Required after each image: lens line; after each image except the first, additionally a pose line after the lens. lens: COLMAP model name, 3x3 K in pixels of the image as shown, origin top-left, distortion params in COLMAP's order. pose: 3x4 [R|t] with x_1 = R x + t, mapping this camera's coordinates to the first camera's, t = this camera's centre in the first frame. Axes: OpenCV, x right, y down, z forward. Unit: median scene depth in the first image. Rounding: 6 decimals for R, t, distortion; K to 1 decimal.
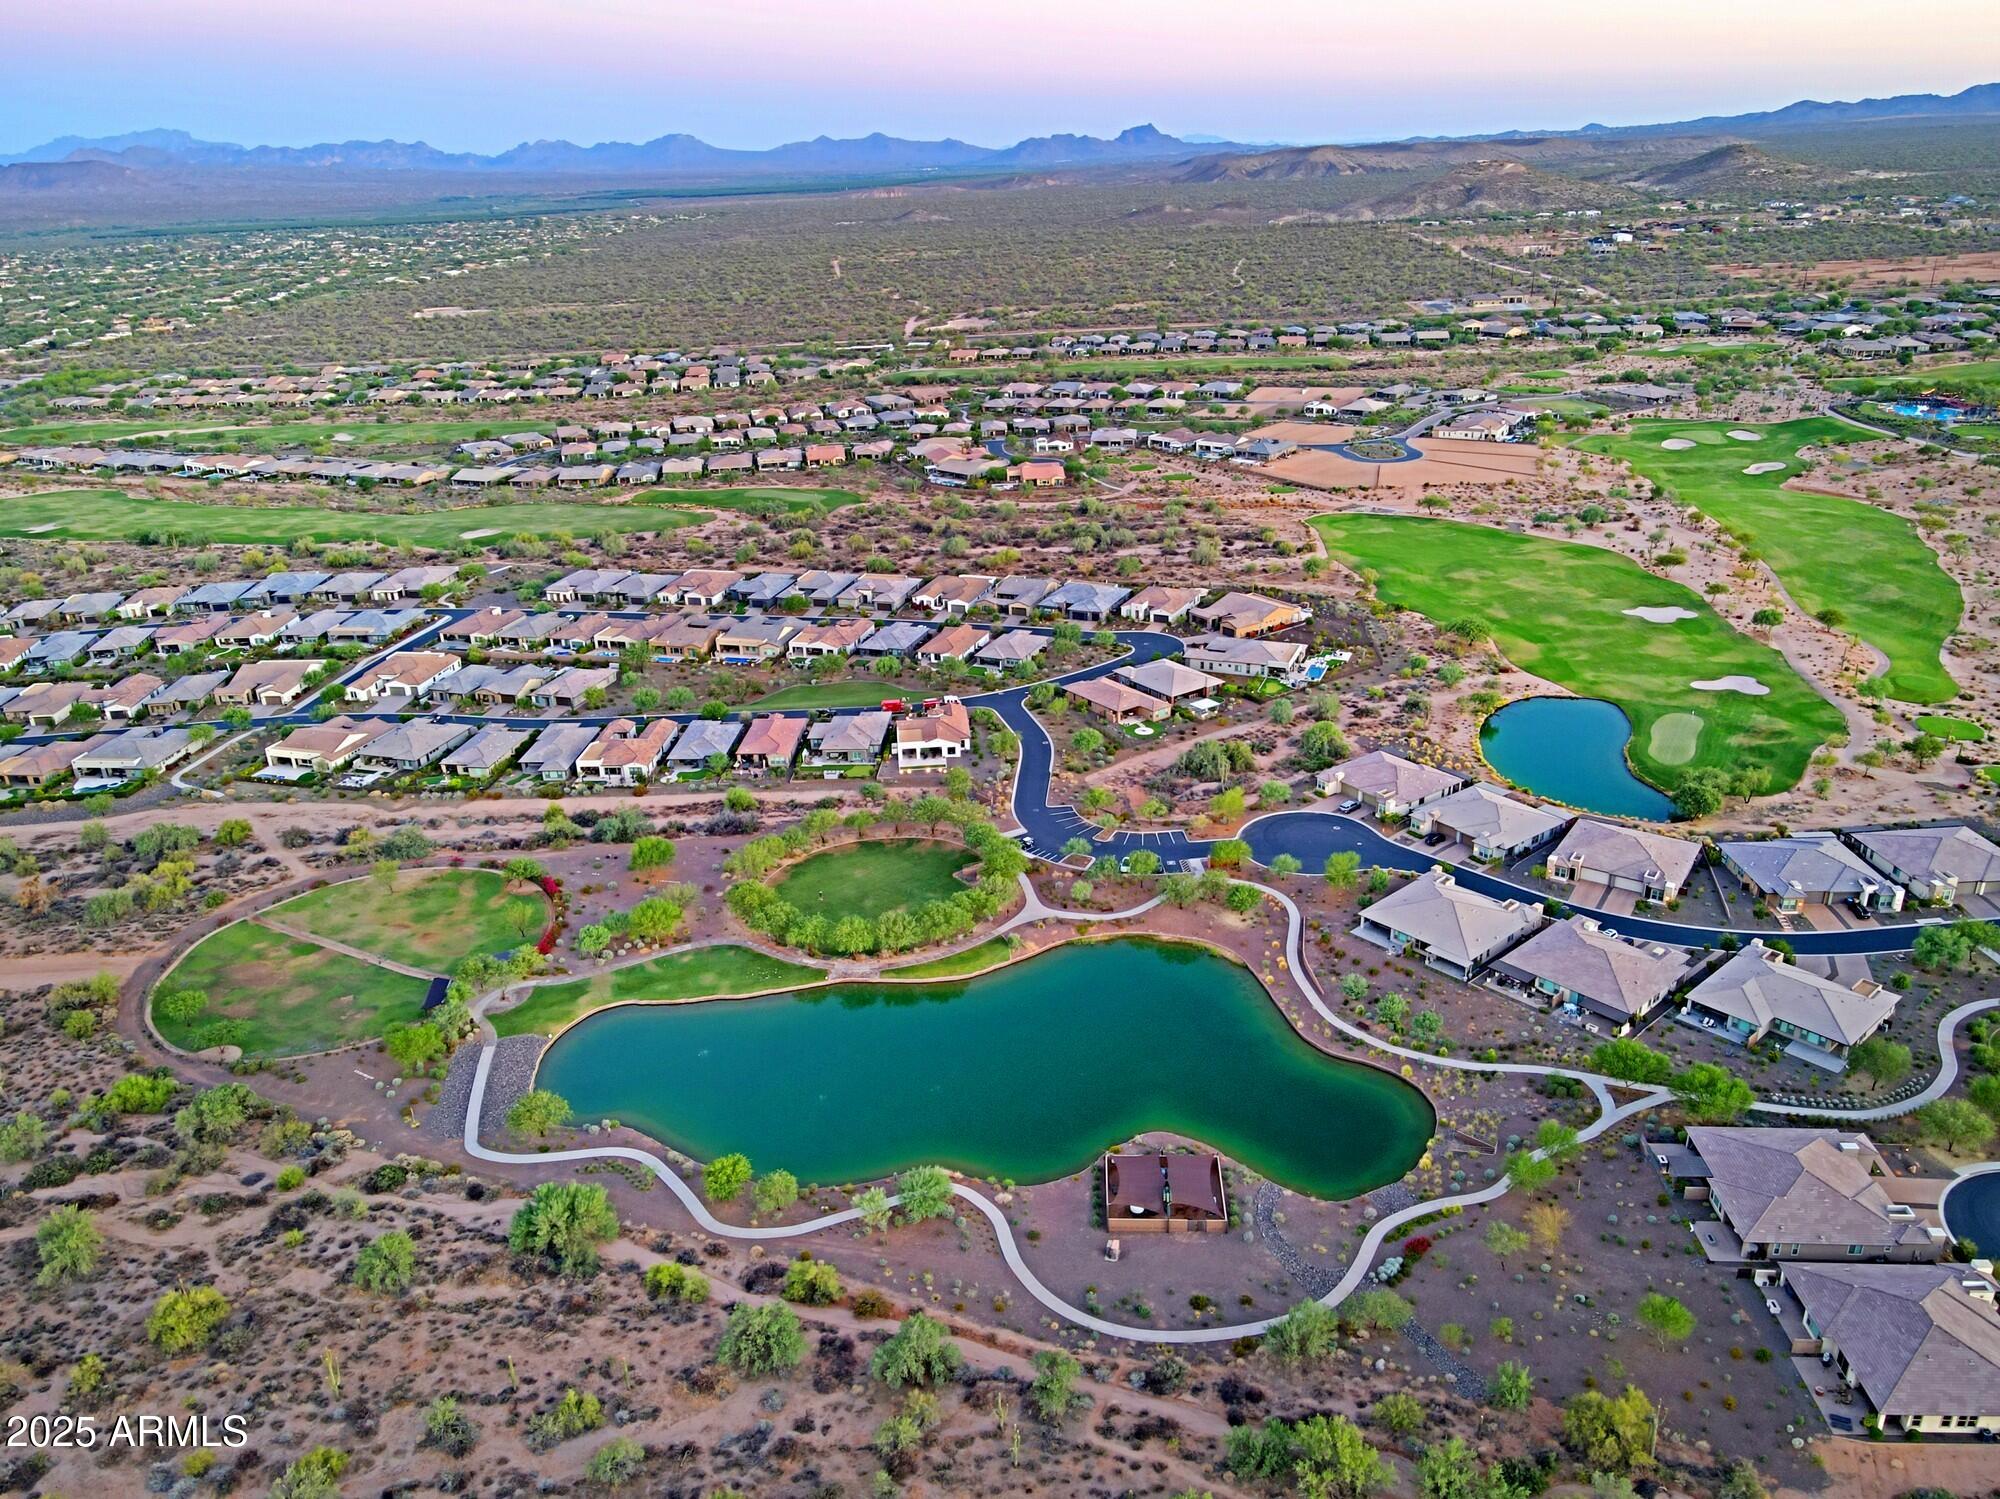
lens RADIAL K [[1460.6, 0, 1004.2], [0, 1460.6, 756.5], [0, 0, 1]] dist [0.017667, 0.004179]
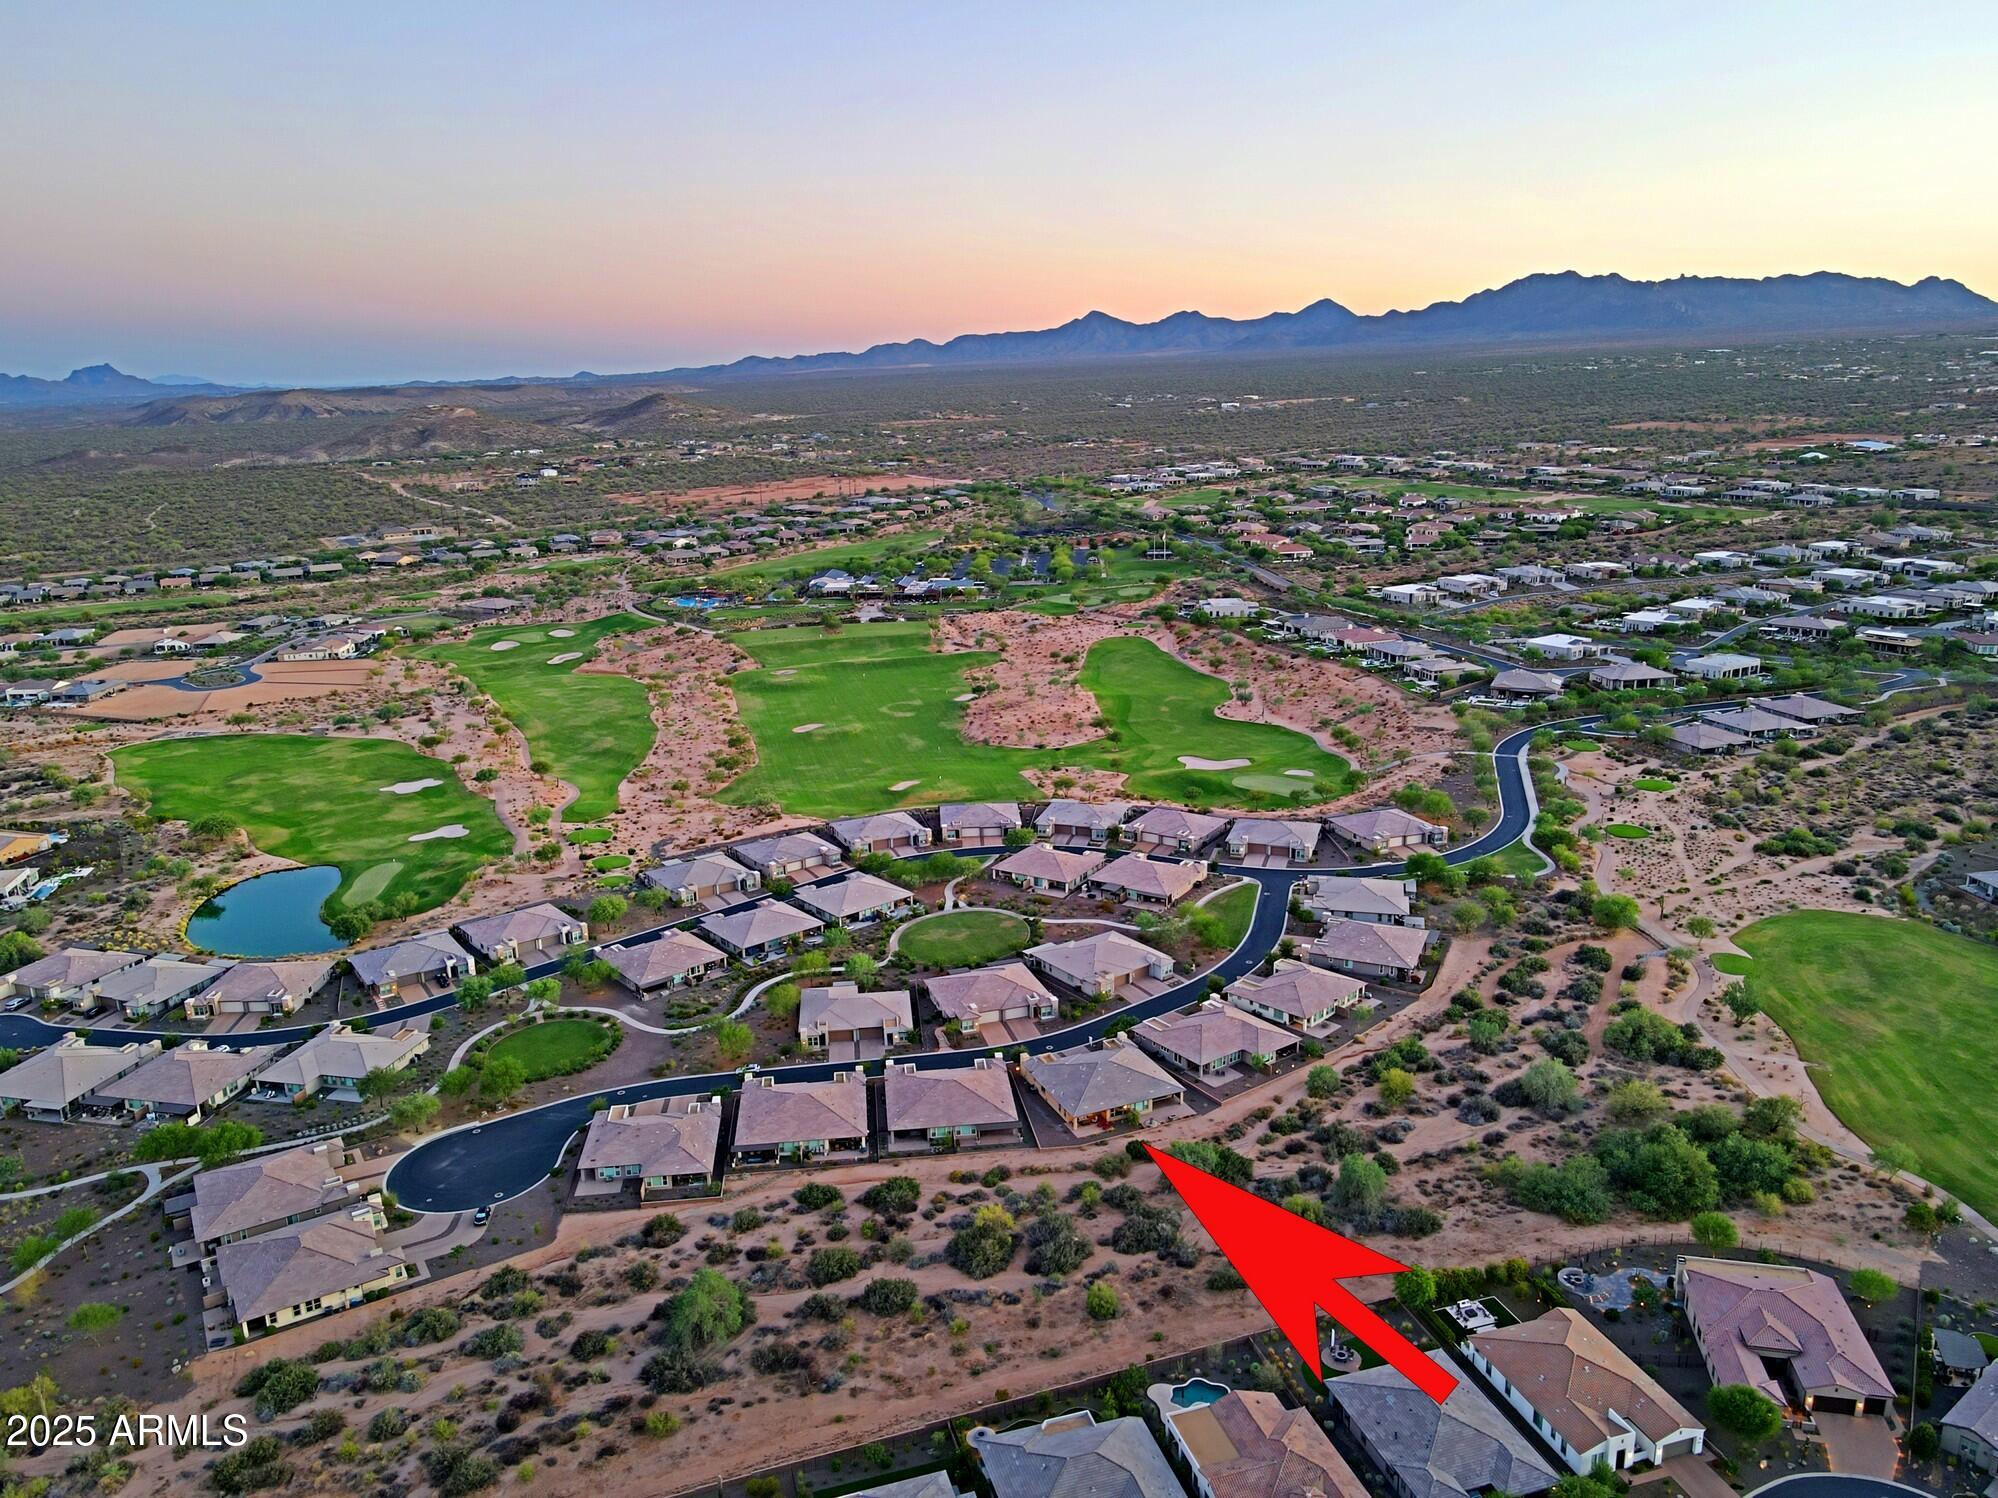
lens RADIAL K [[1459.1, 0, 1008.2], [0, 1459.1, 747.8], [0, 0, 1]] dist [0.017667, 0.004179]
pose [[0.812220, -0.139577, 0.566407, 0.108668], [0.224779, 0.970861, -0.083085, 0.046781], [-0.538306, 0.194800, 0.819927, -0.132501]]
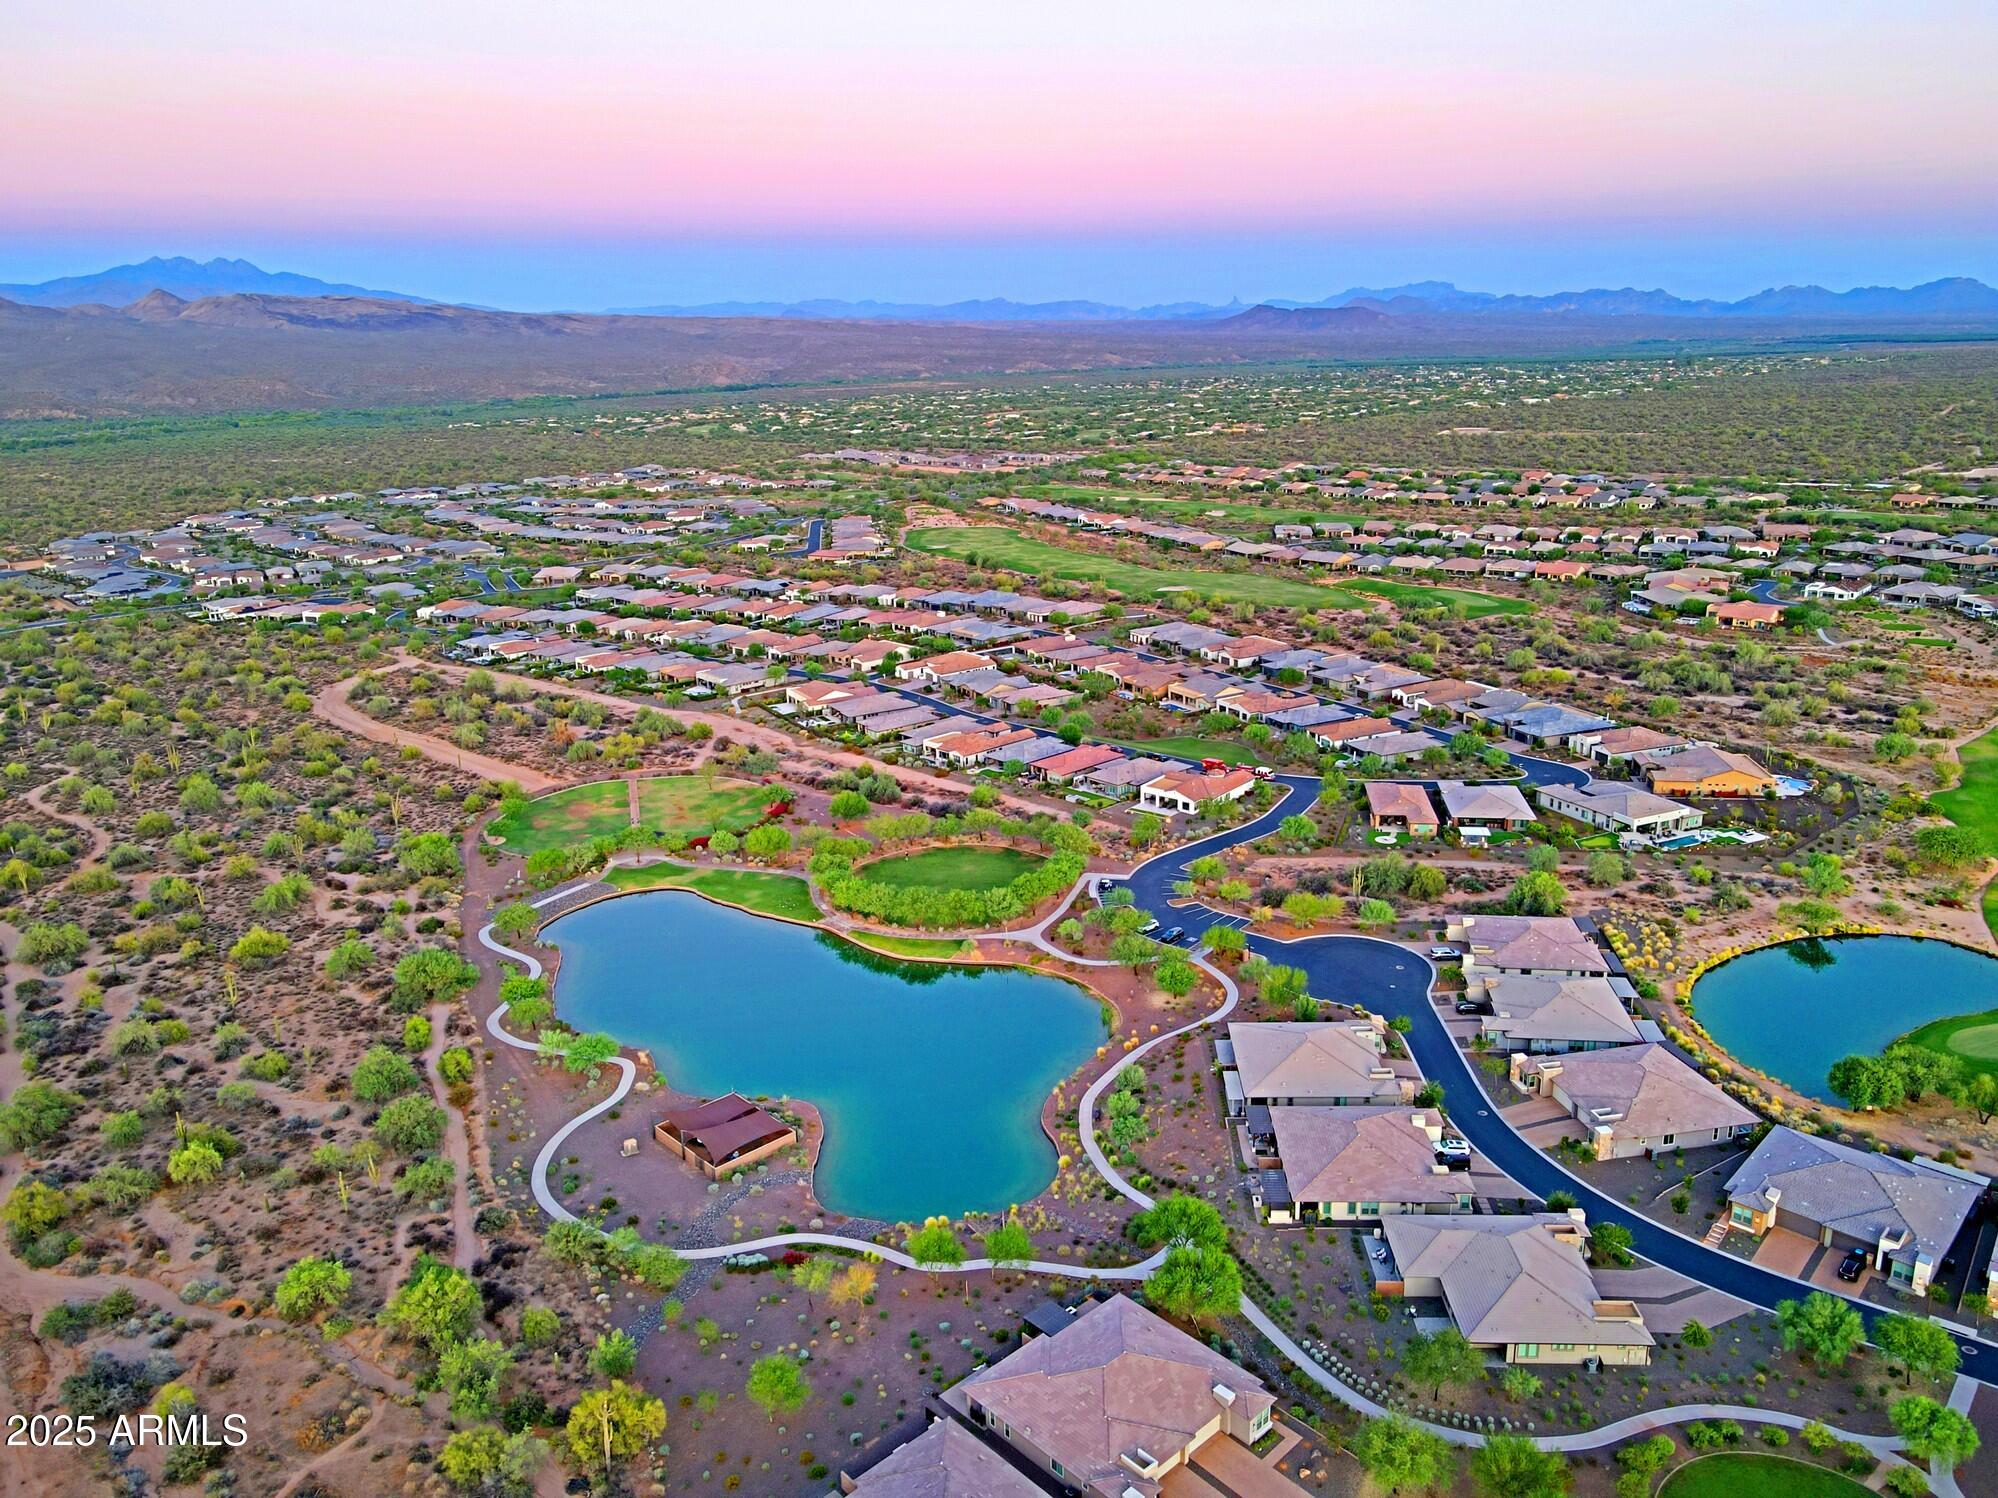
lens RADIAL K [[1459.1, 0, 1001.1], [0, 1459.1, 748.6], [0, 0, 1]] dist [0.017667, 0.004179]
pose [[0.723997, 0.205953, -0.658340, 0.261097], [-0.266384, 0.963829, 0.008570, -0.008499], [0.636293, 0.169167, 0.752672, 0.087037]]
